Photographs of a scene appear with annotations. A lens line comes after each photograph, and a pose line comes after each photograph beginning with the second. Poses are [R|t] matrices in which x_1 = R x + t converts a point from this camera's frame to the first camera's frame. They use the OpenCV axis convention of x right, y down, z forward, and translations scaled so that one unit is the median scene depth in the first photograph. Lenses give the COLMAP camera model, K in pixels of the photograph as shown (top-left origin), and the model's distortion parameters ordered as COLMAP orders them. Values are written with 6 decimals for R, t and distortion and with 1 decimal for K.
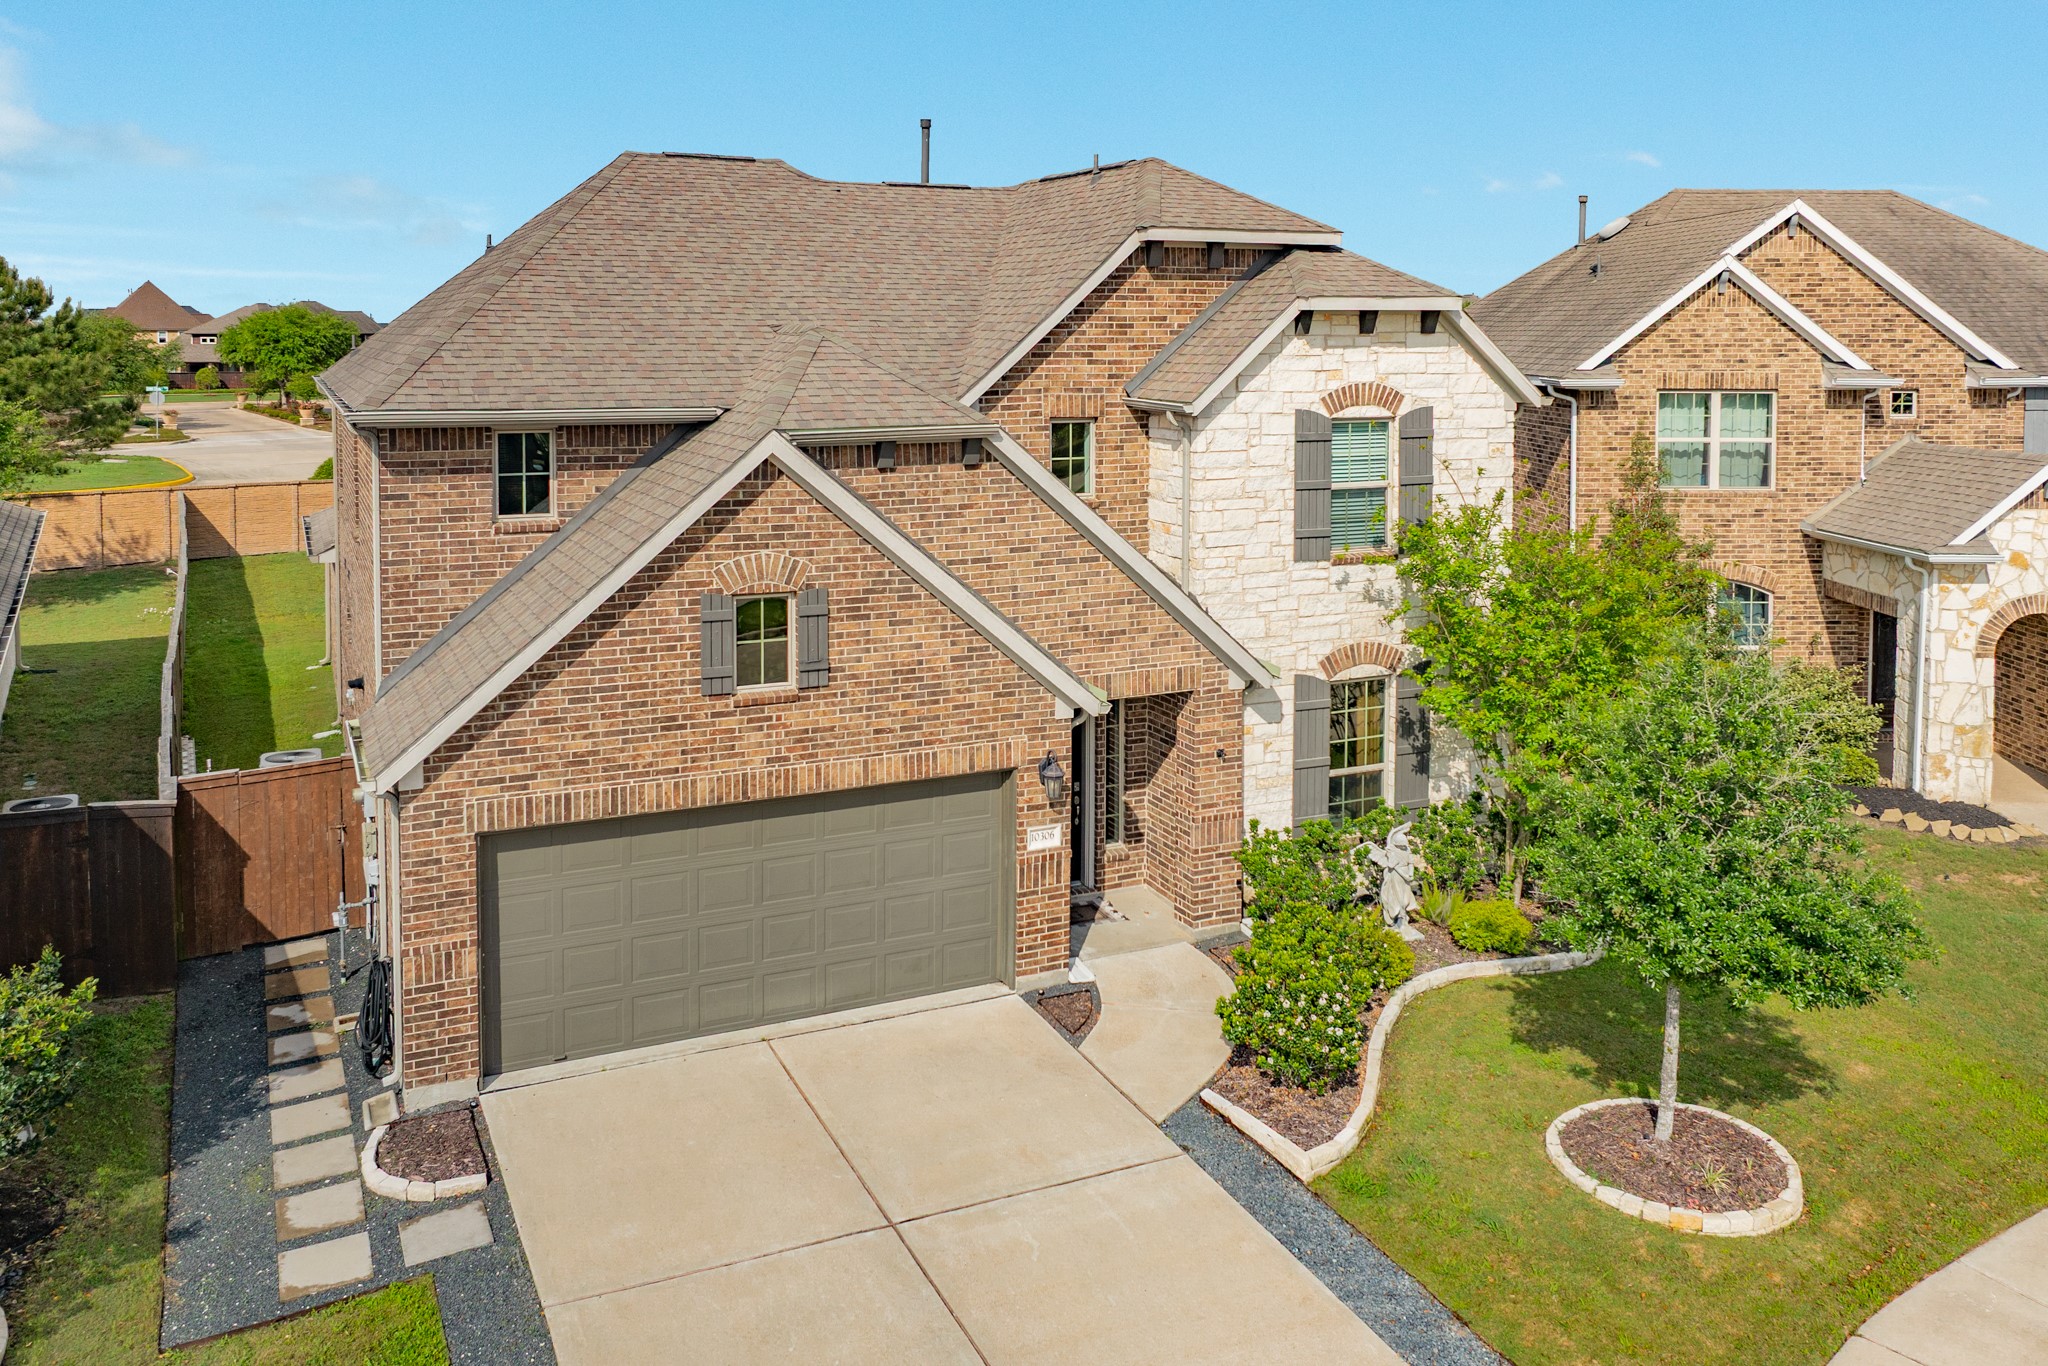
lens RADIAL K [[1572.9, 0, 1028.8], [0, 1572.9, 421.1], [0, 0, 1]] dist [0.007340, -0.013899]
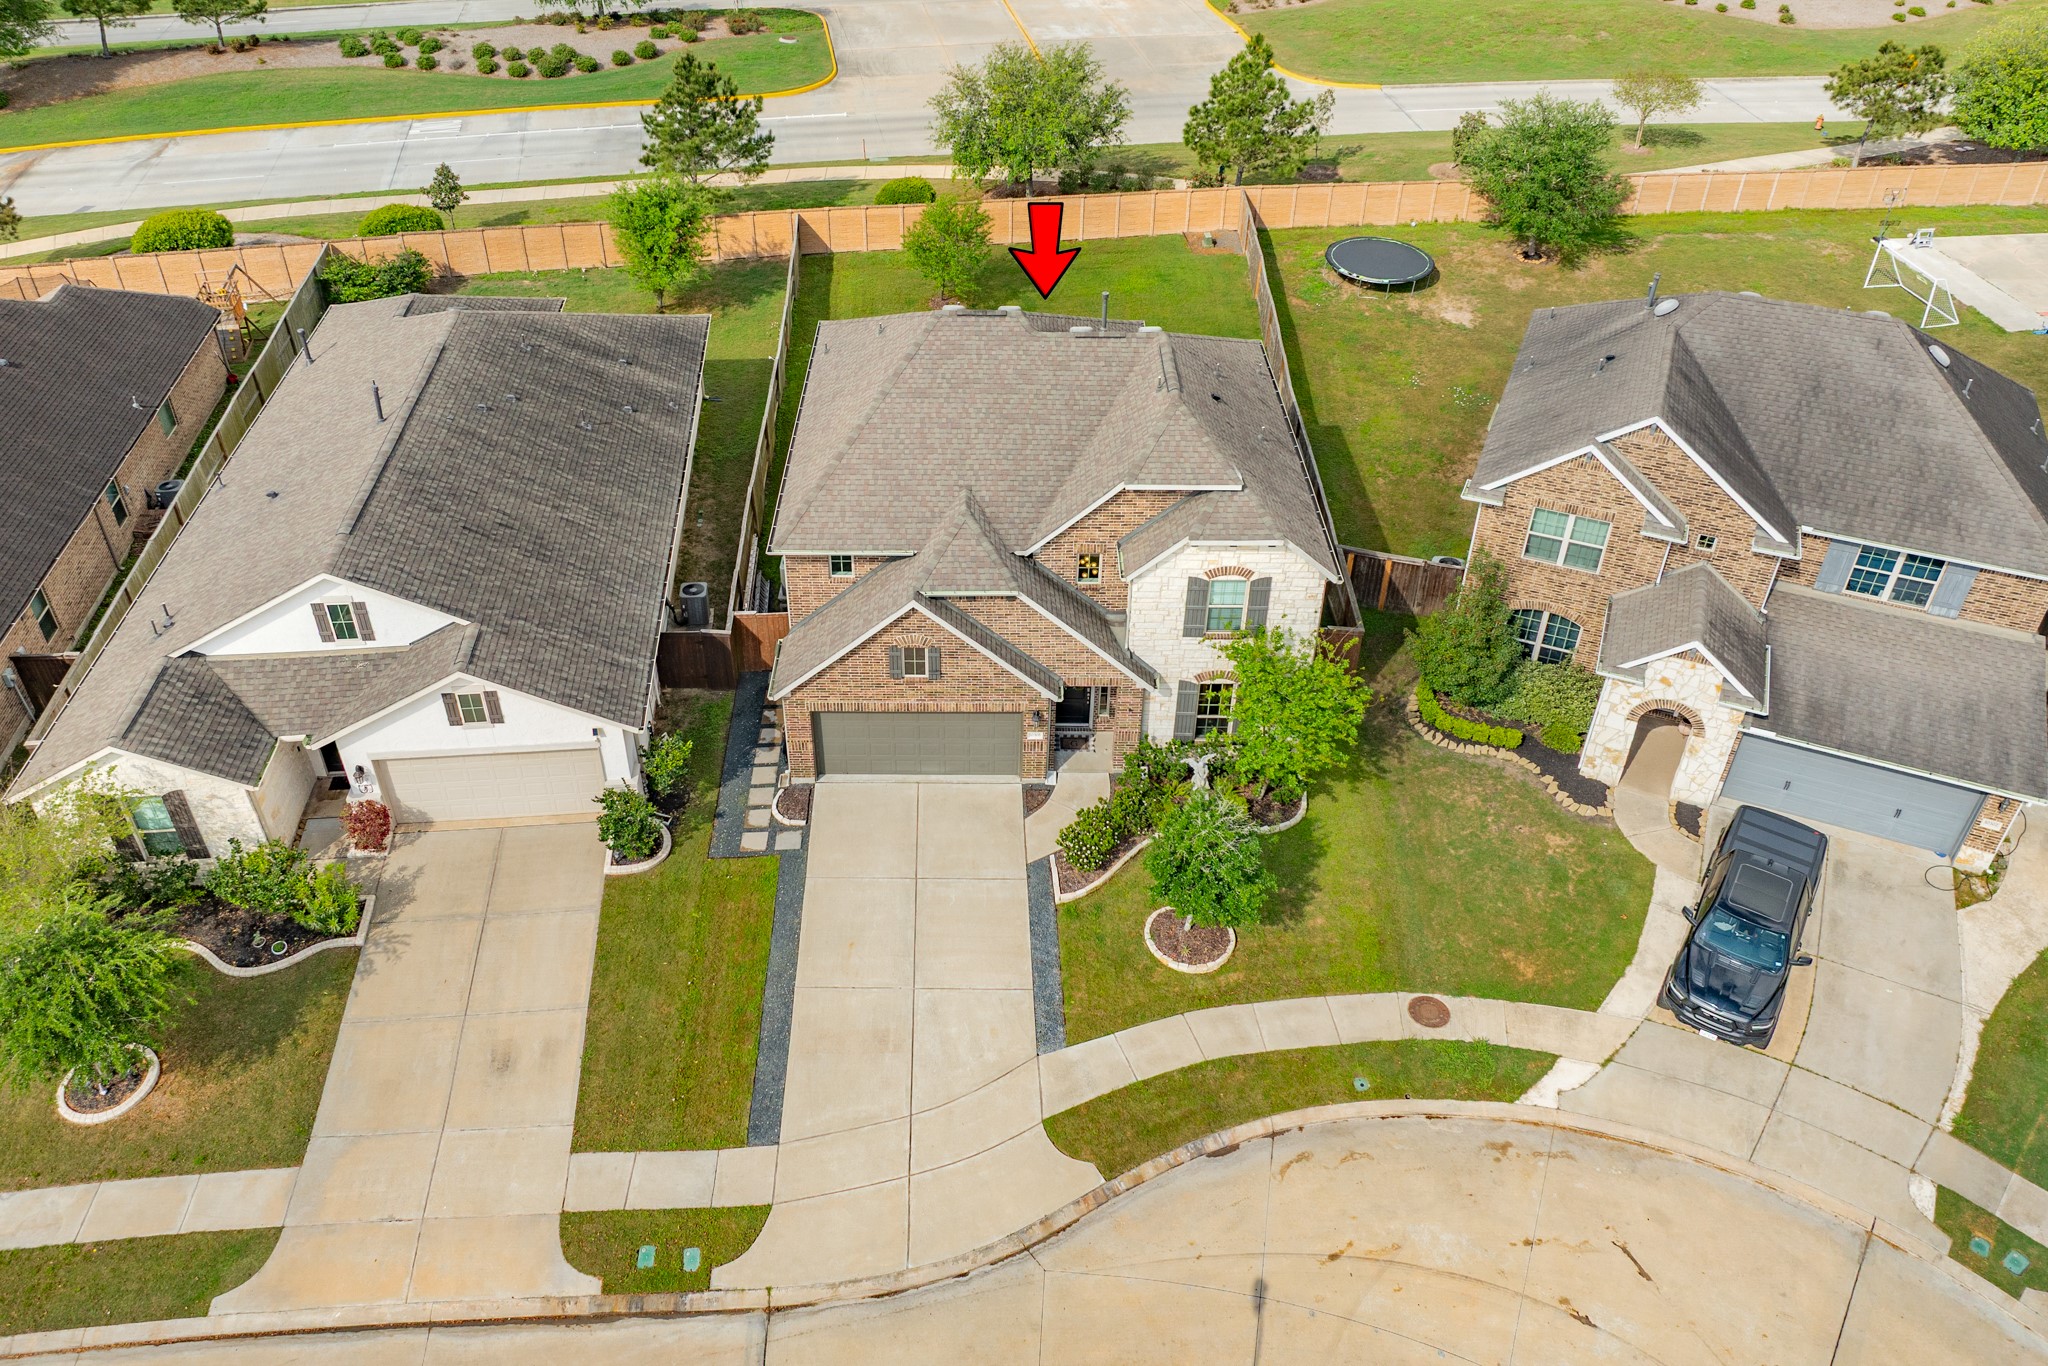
lens RADIAL K [[1421.3, 0, 1021.6], [0, 1421.3, 613.4], [0, 0, 1]] dist [0.003947, -0.006608]
pose [[0.912861, 0.247079, -0.325017, 0.664000], [-0.041907, 0.848586, 0.527395, -1.062106], [0.406114, -0.467818, 0.784996, -0.645482]]
